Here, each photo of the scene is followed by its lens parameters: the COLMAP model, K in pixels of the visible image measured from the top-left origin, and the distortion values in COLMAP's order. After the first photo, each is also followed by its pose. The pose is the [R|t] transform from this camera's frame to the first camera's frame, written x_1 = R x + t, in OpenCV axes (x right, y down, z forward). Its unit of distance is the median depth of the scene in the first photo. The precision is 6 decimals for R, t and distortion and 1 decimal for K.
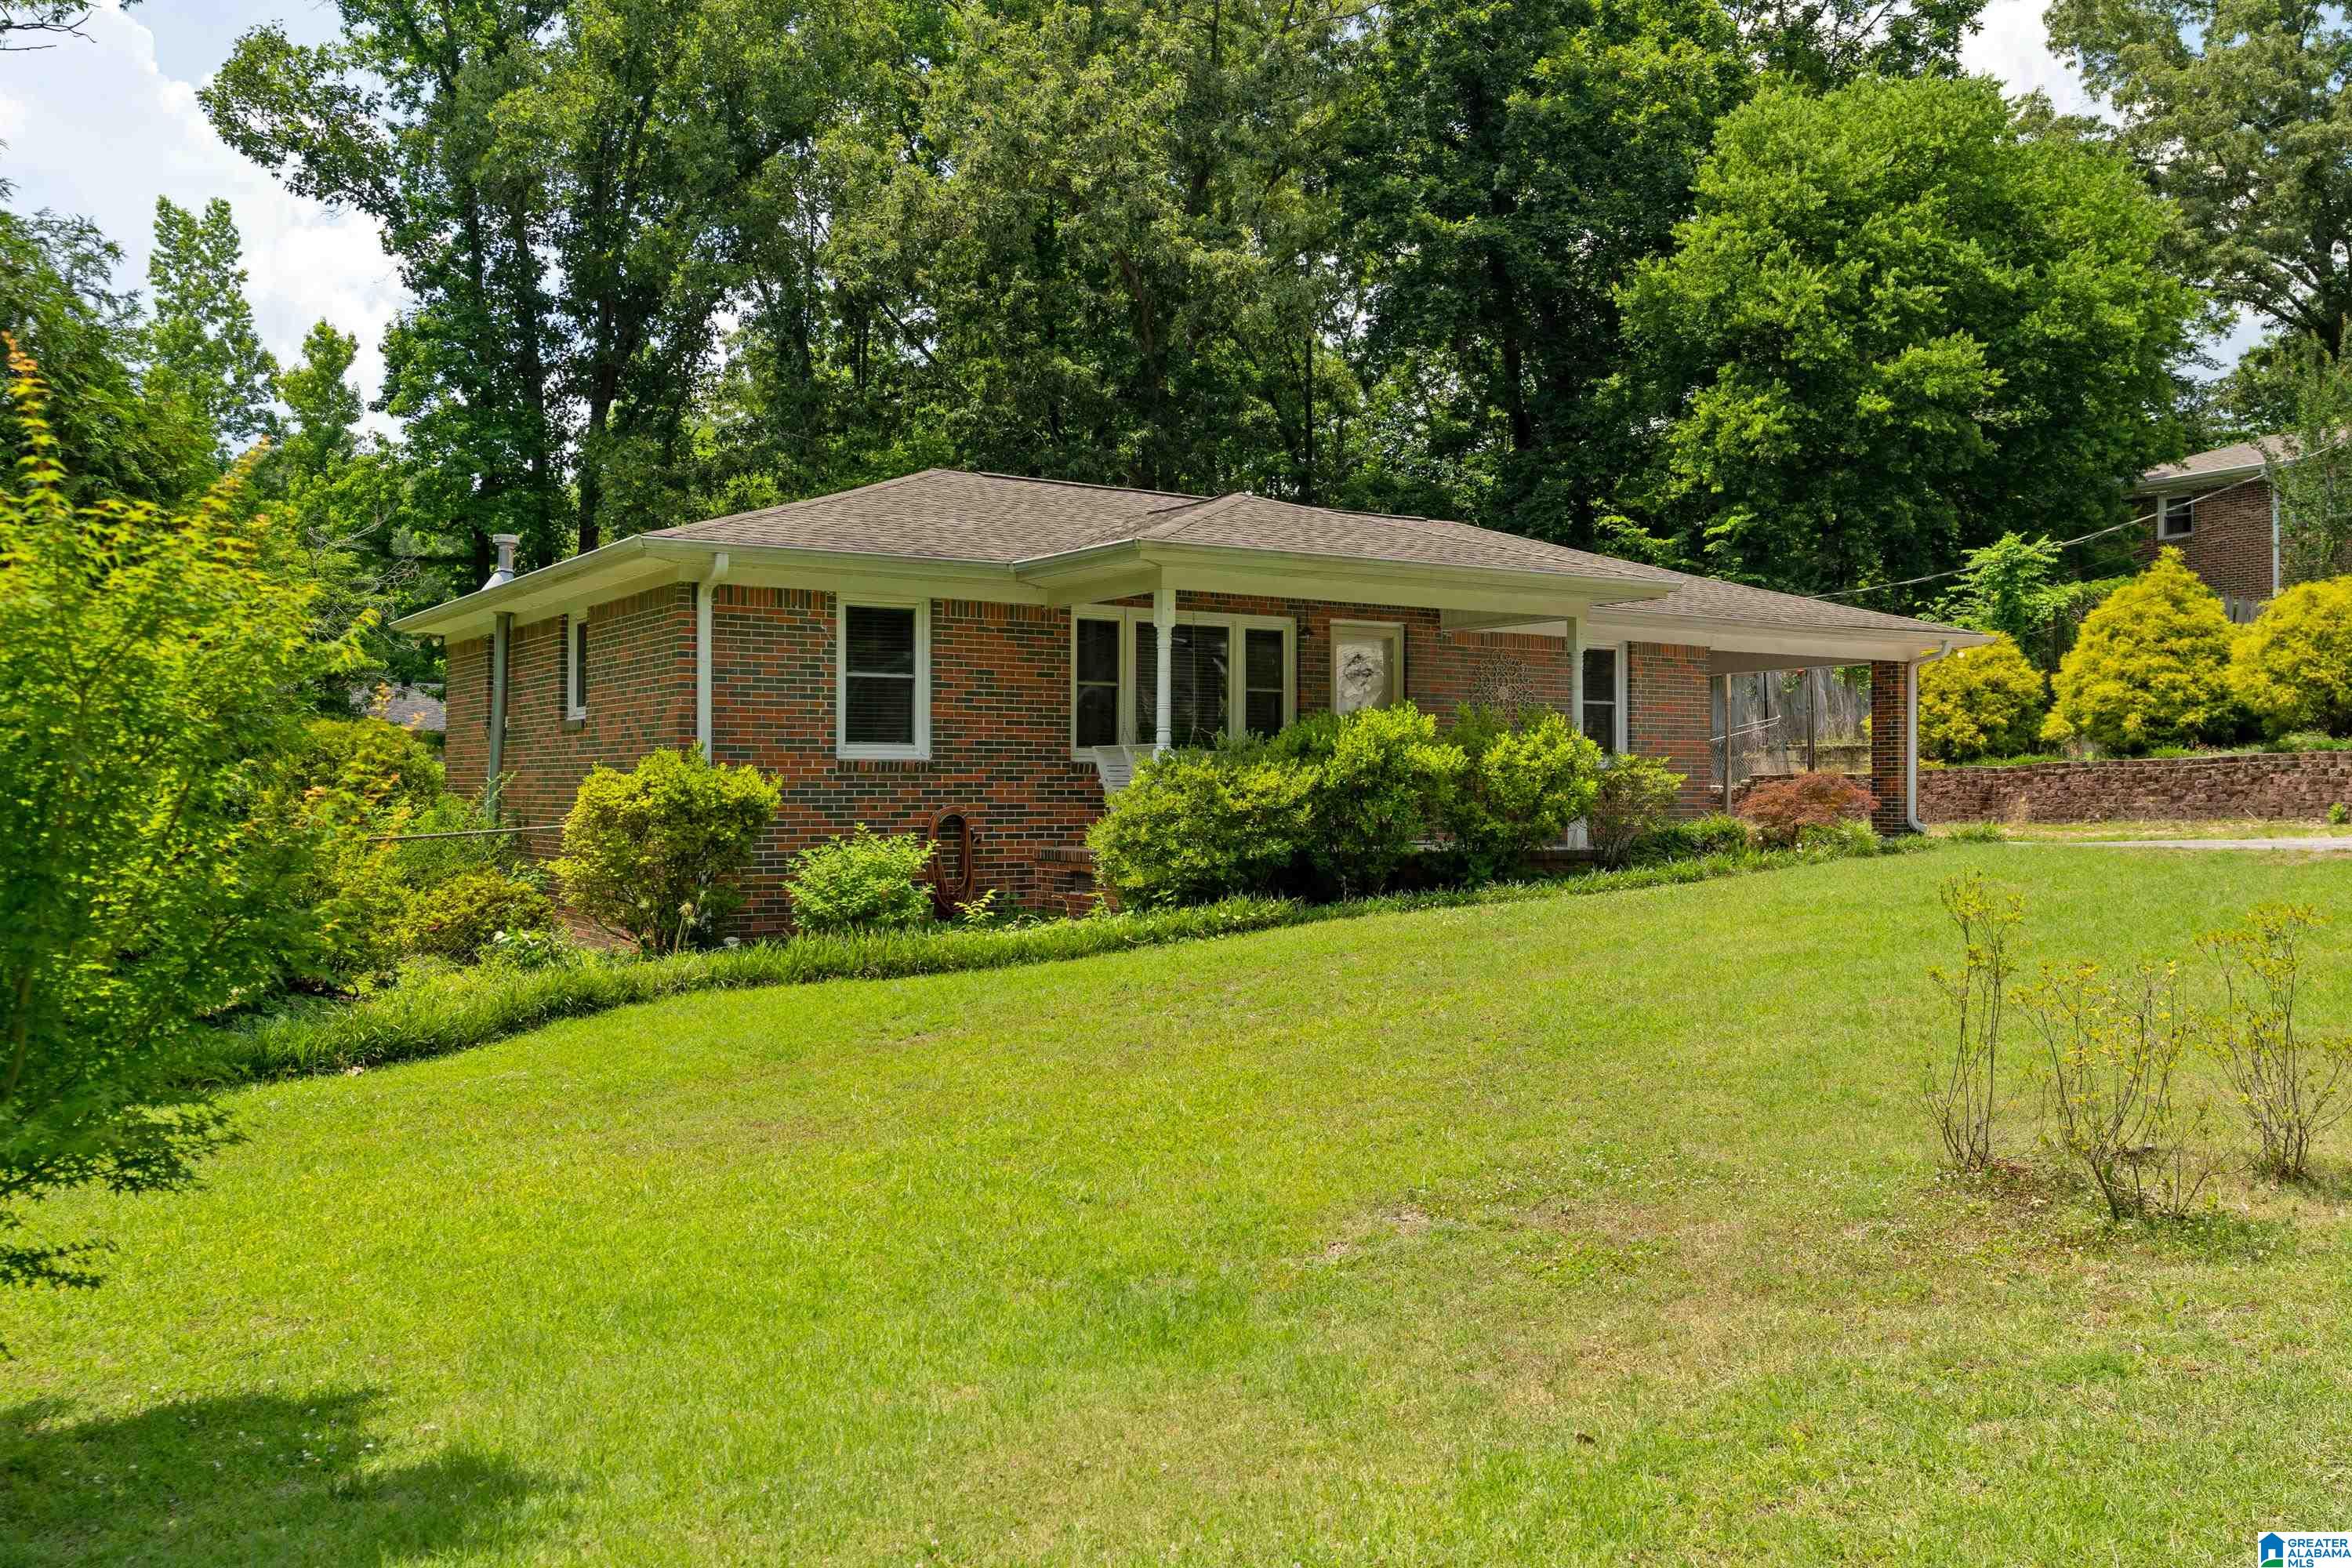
lens RADIAL K [[1830.6, 0, 1176.0], [0, 1830.6, 784.0], [0, 0, 1]] dist [0.001452, 0.002705]
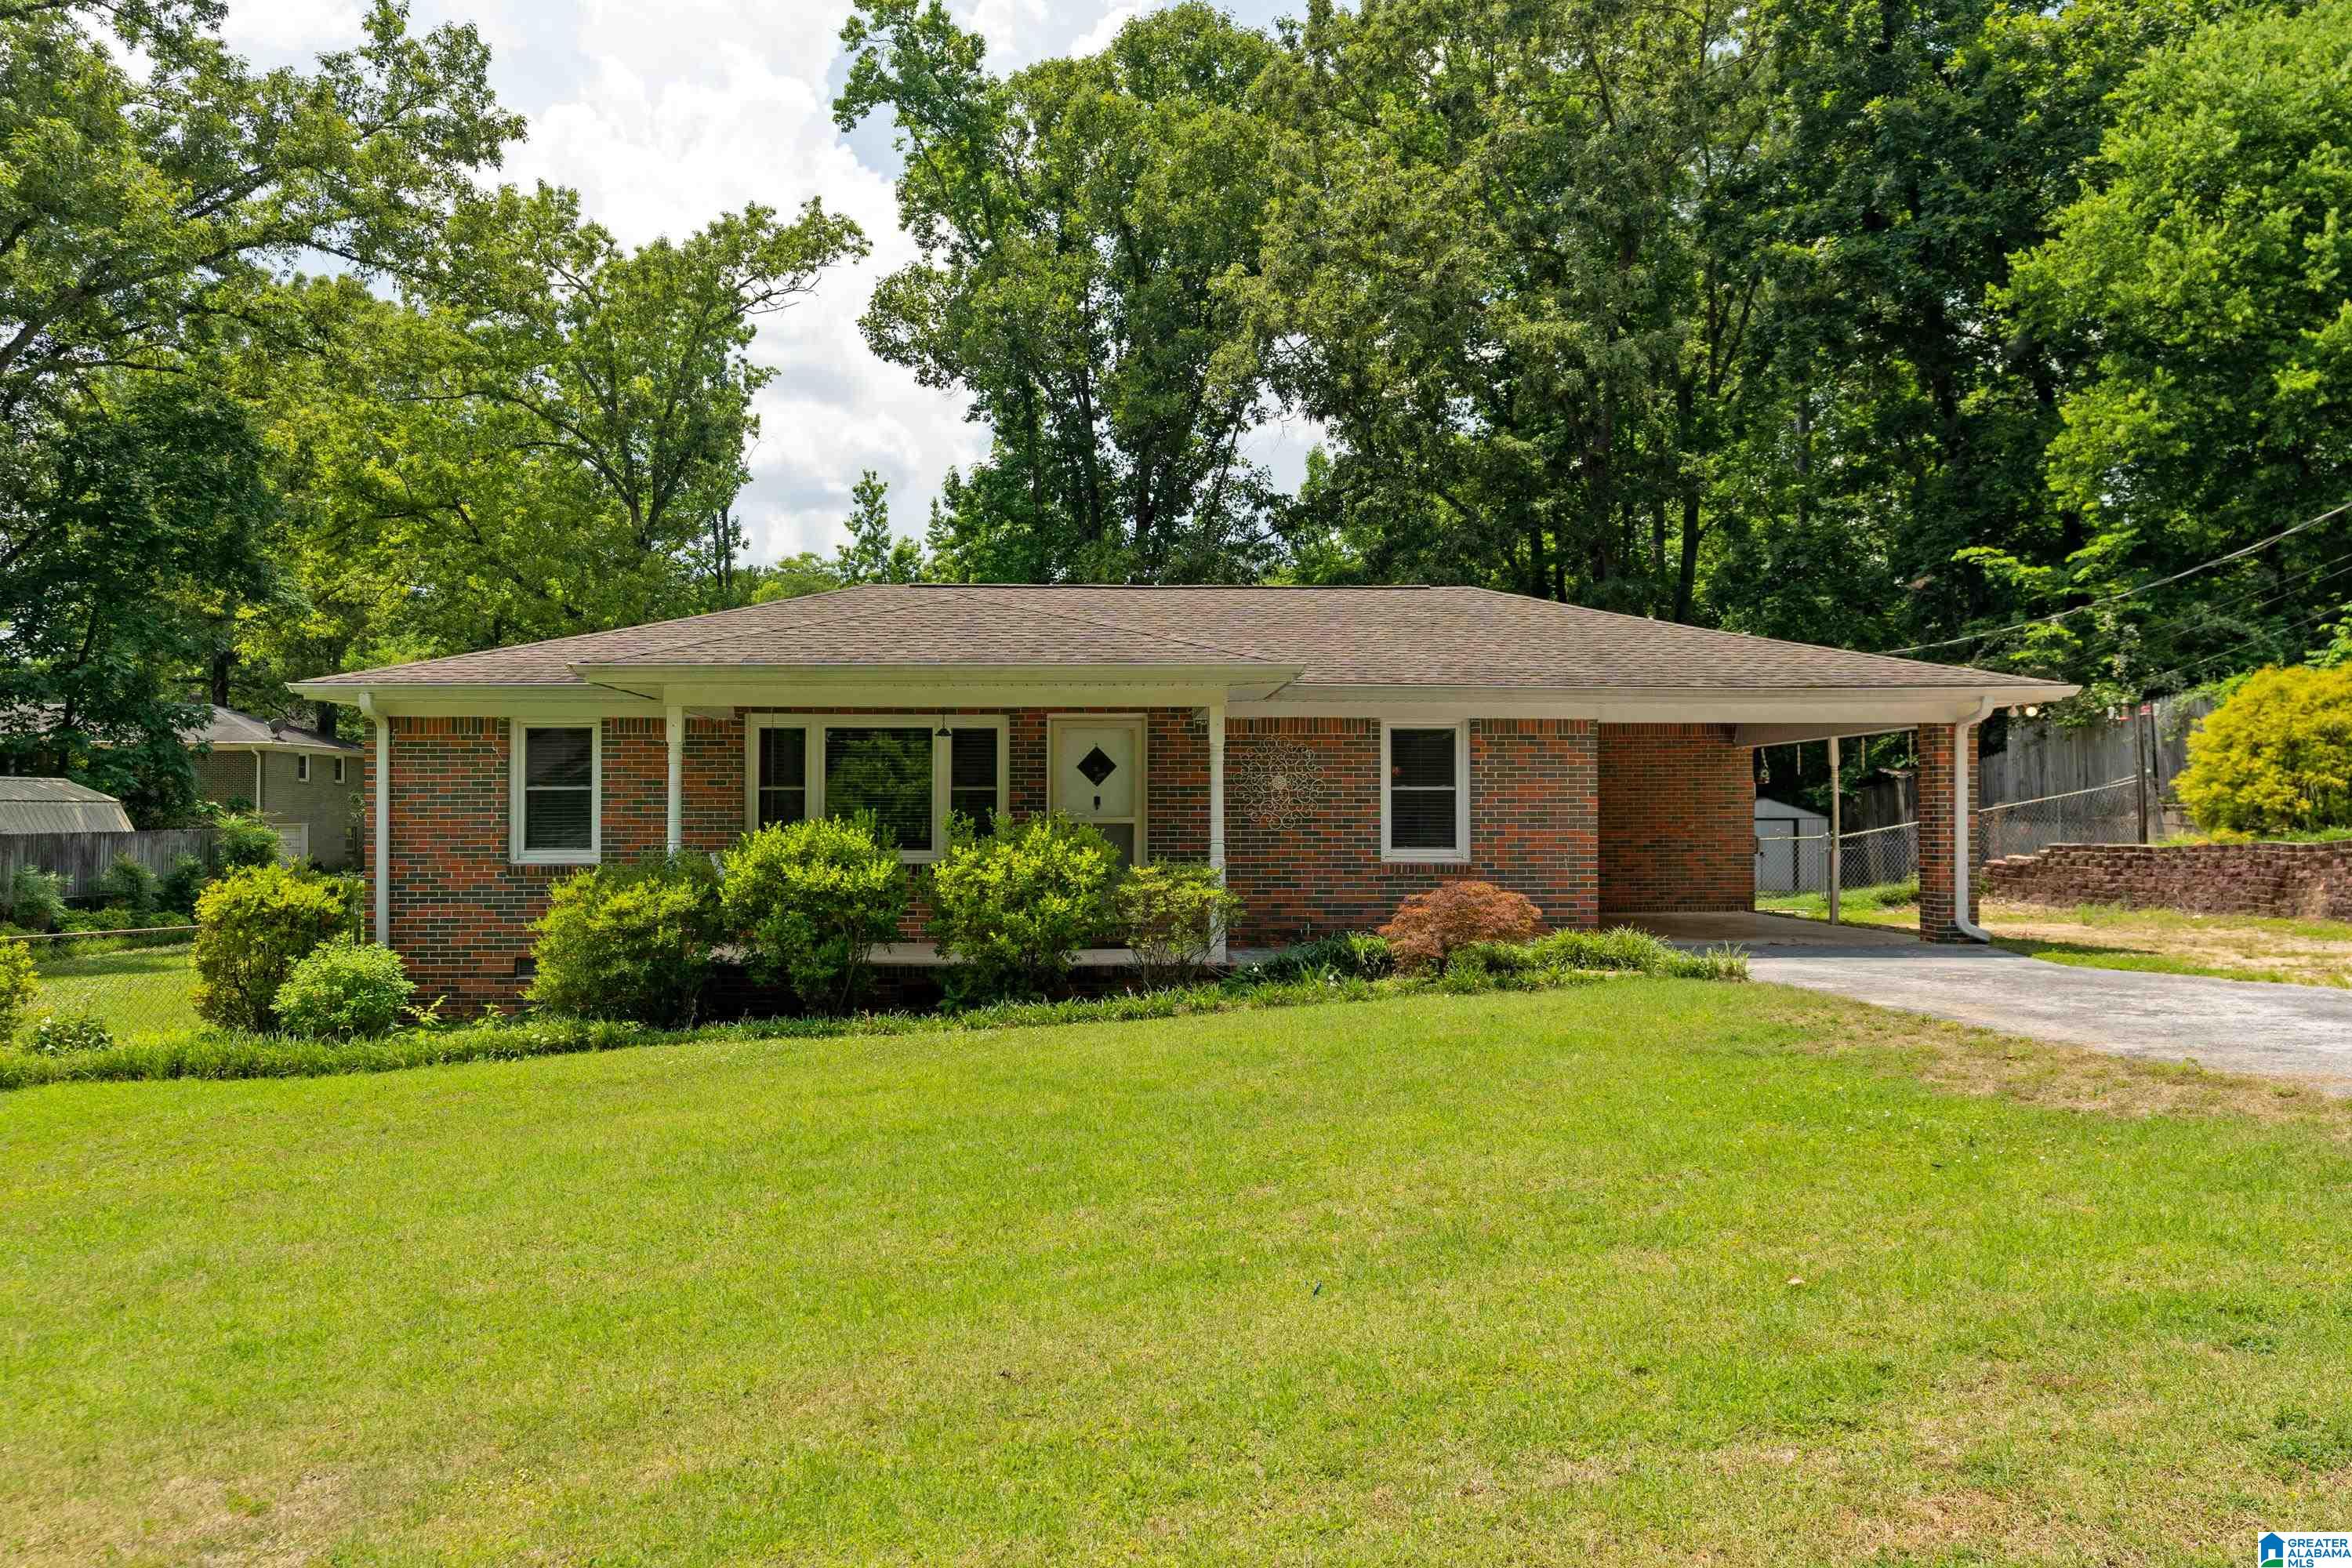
lens RADIAL K [[1561.5, 0, 1176.0], [0, 1561.5, 784.0], [0, 0, 1]] dist [0.001949, -0.002008]
pose [[0.868622, -0.012993, -0.495305, 0.369092], [0.004428, 0.999820, -0.018461, -0.024403], [0.495456, 0.013843, 0.868523, 0.201655]]
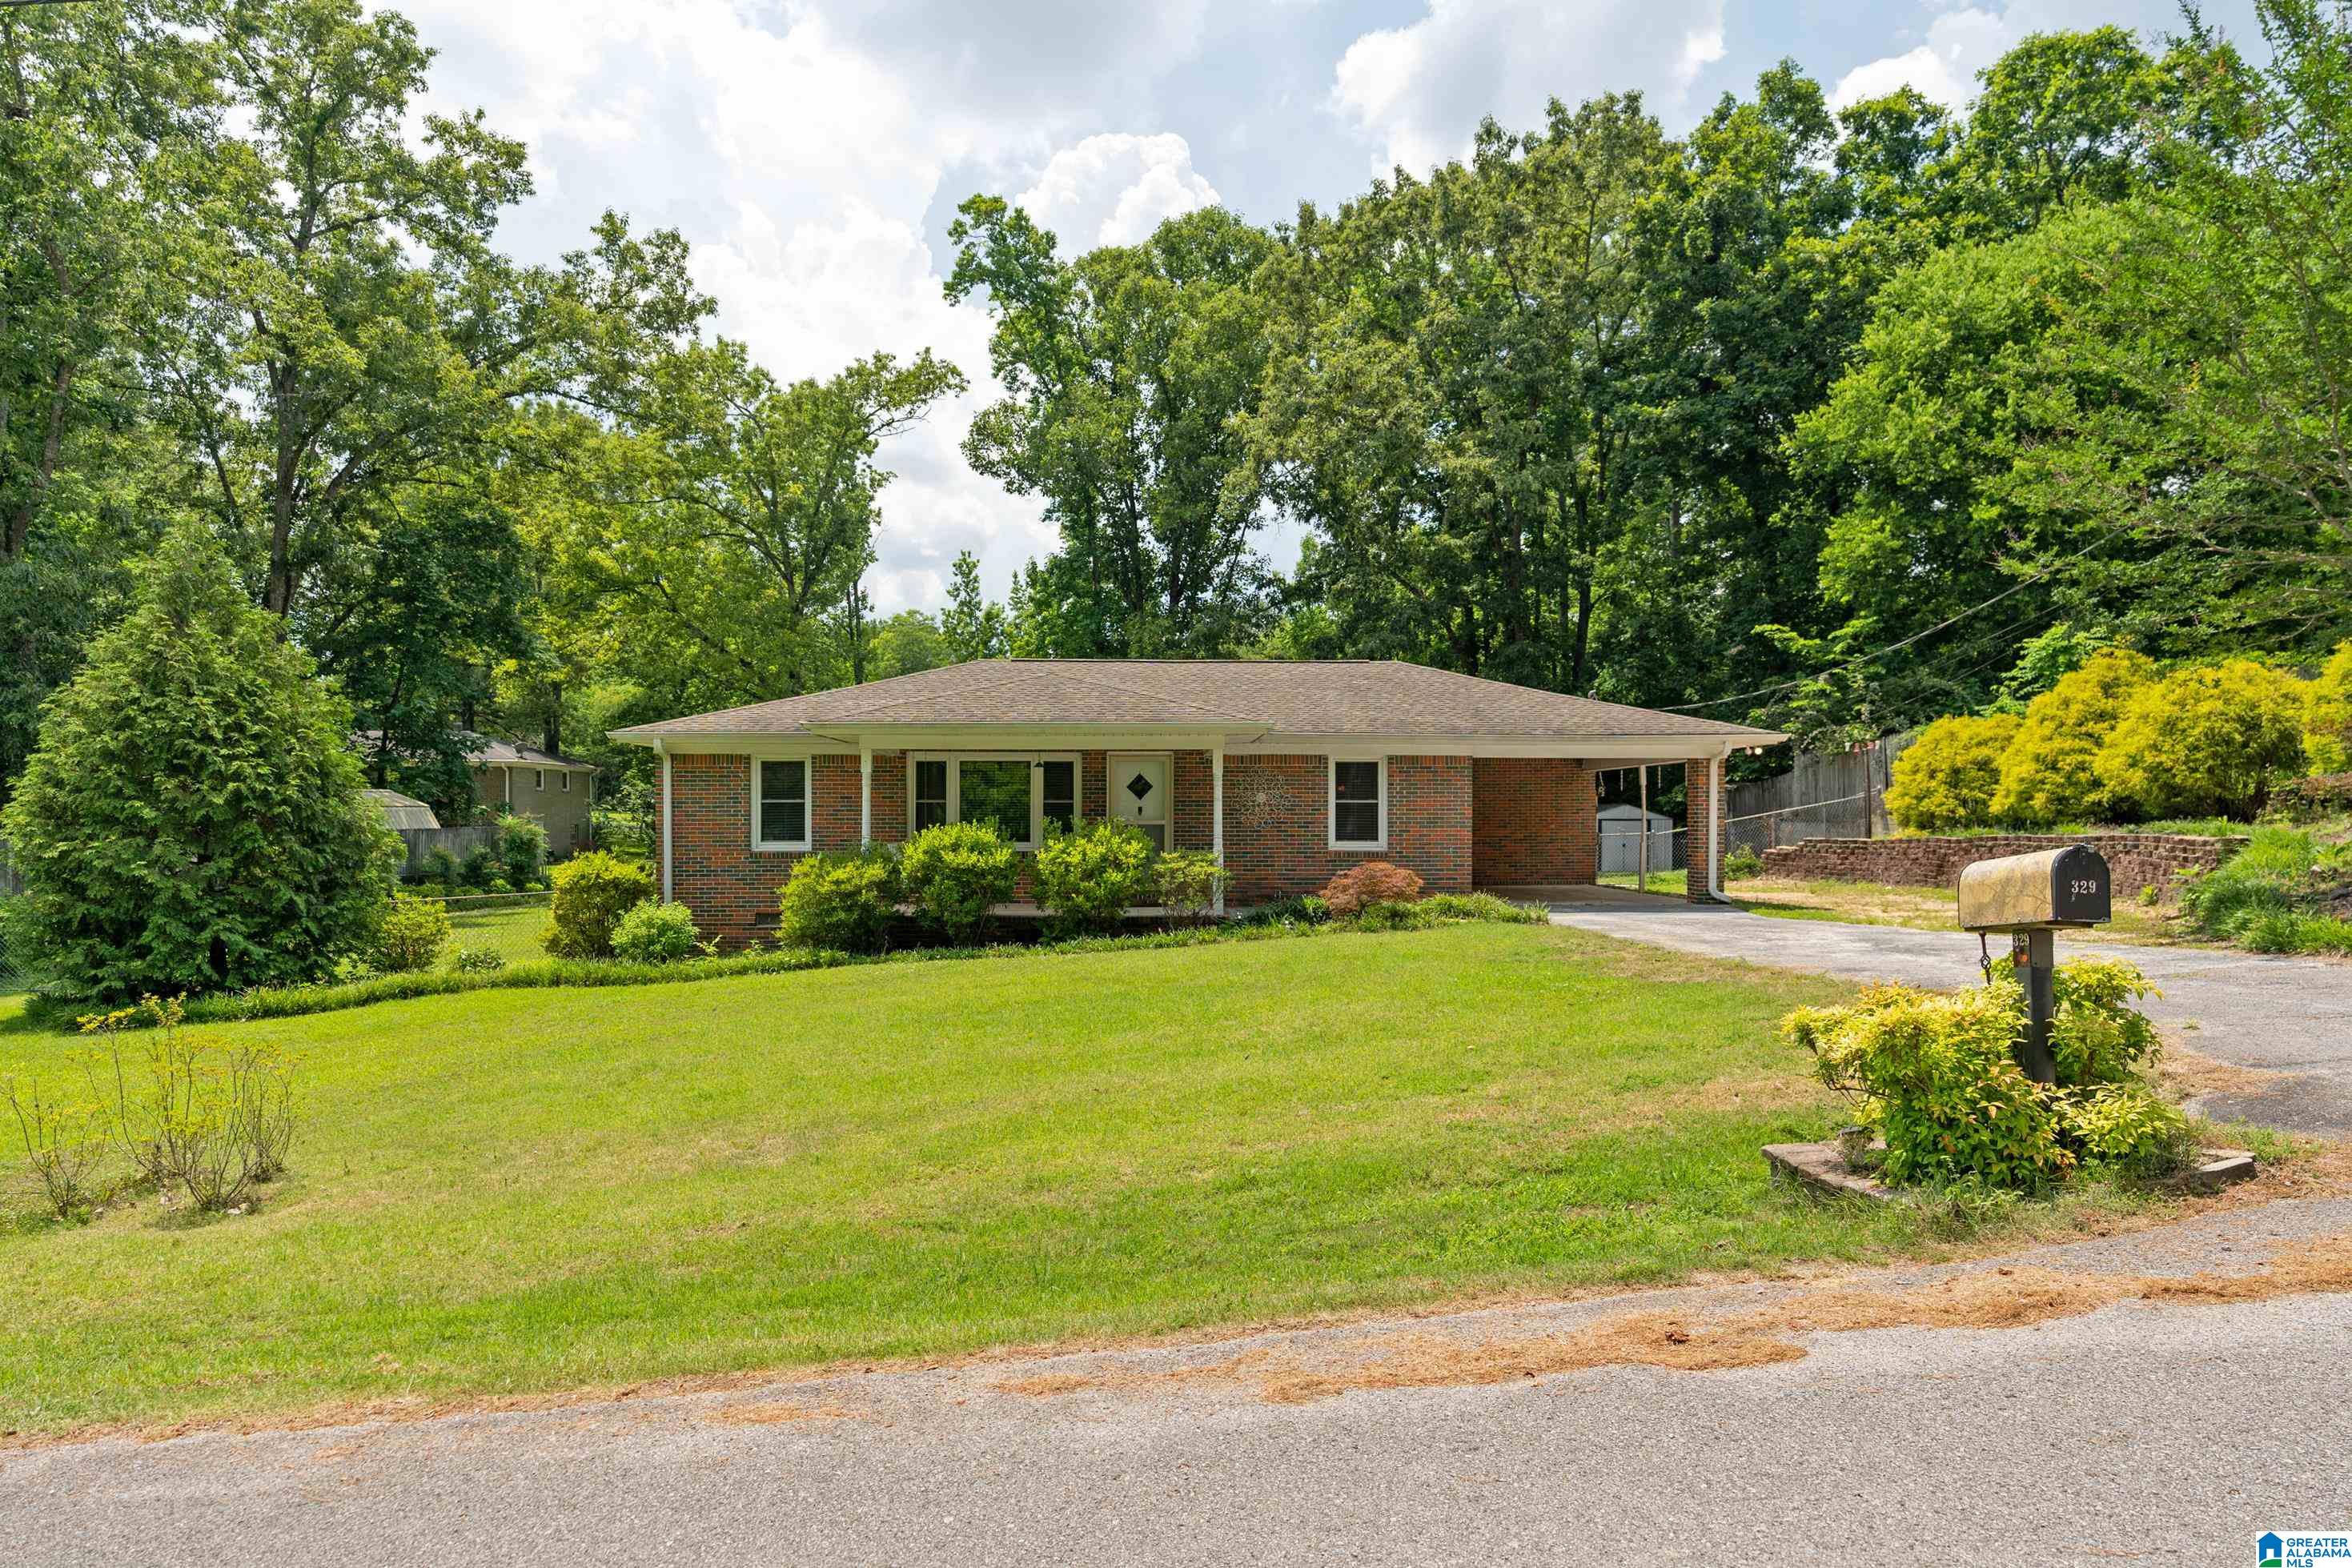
lens RADIAL K [[1235.6, 0, 1211.7], [0, 1235.6, 813.2], [0, 0, 1]] dist [-0.003256, 0.000033]
pose [[0.872005, -0.003046, -0.489487, 0.427370], [0.003725, 0.999993, 0.000414, -0.026992], [0.489482, -0.002184, 0.872010, 0.111100]]
